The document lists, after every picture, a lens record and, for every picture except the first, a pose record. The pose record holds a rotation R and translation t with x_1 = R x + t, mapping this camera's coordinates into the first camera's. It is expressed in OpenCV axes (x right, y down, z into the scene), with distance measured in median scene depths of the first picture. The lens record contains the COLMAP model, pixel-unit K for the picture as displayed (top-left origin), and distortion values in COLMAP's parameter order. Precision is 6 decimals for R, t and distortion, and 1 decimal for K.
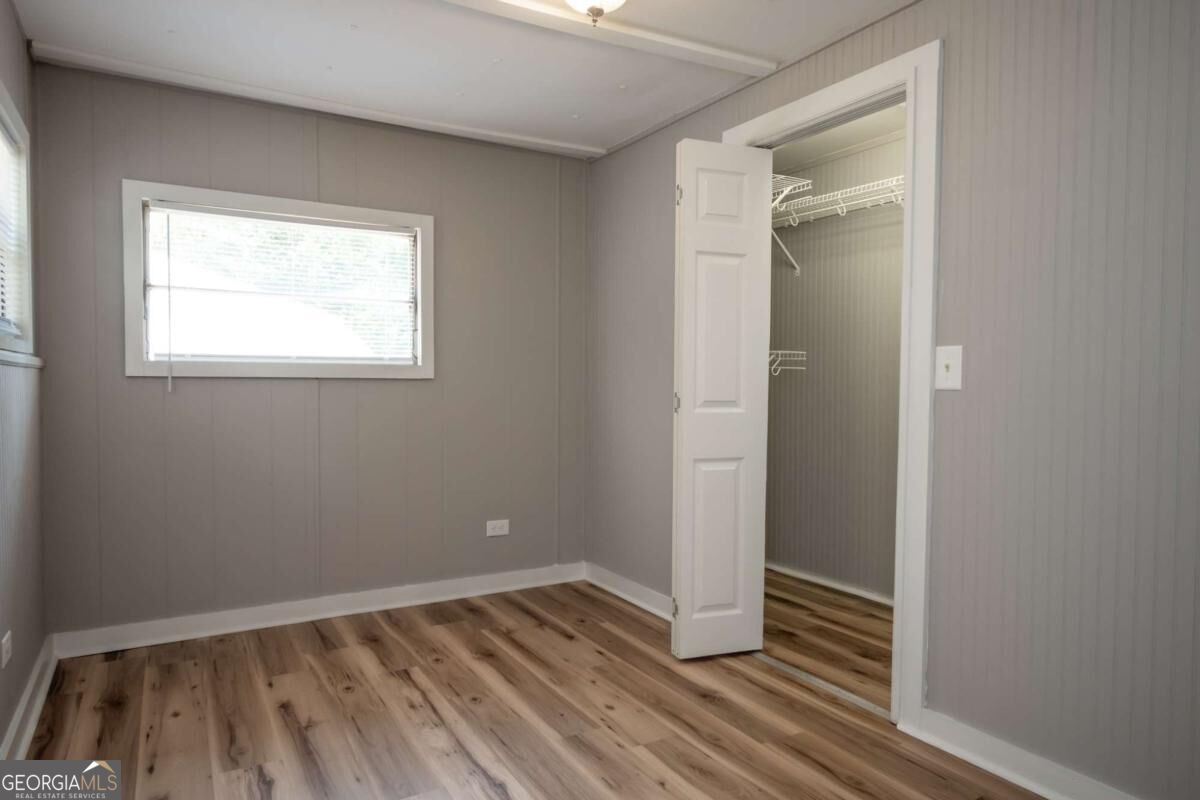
lens RADIAL K [[773.1, 0, 599.9], [0, 773.1, 401.3], [0, 0, 1]] dist [-0.004051, 0.008503]
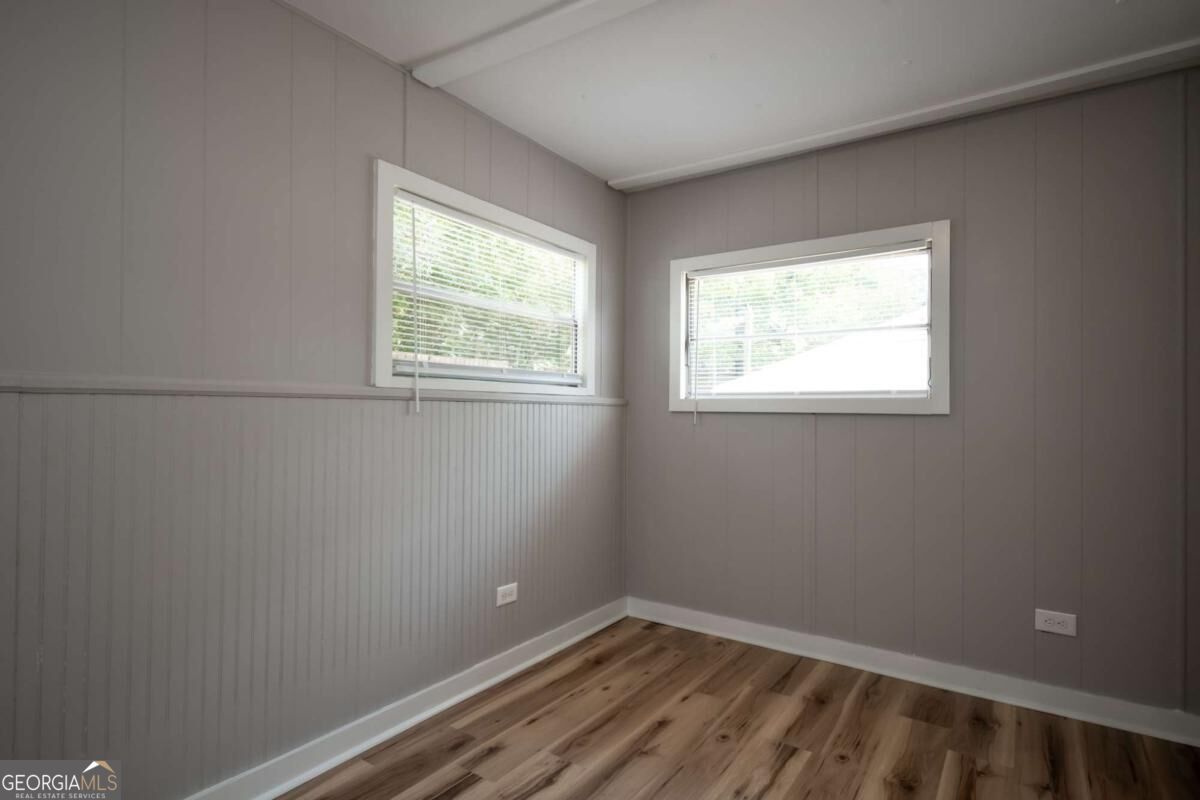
lens RADIAL K [[618.2, 0, 598.3], [0, 618.2, 401.3], [0, 0, 1]] dist [0.006738, -0.001473]
pose [[0.408862, -0.013406, -0.912498, 0.278176], [-0.026800, 0.999284, -0.026689, -0.018049], [0.912203, 0.035367, 0.408210, 0.460642]]
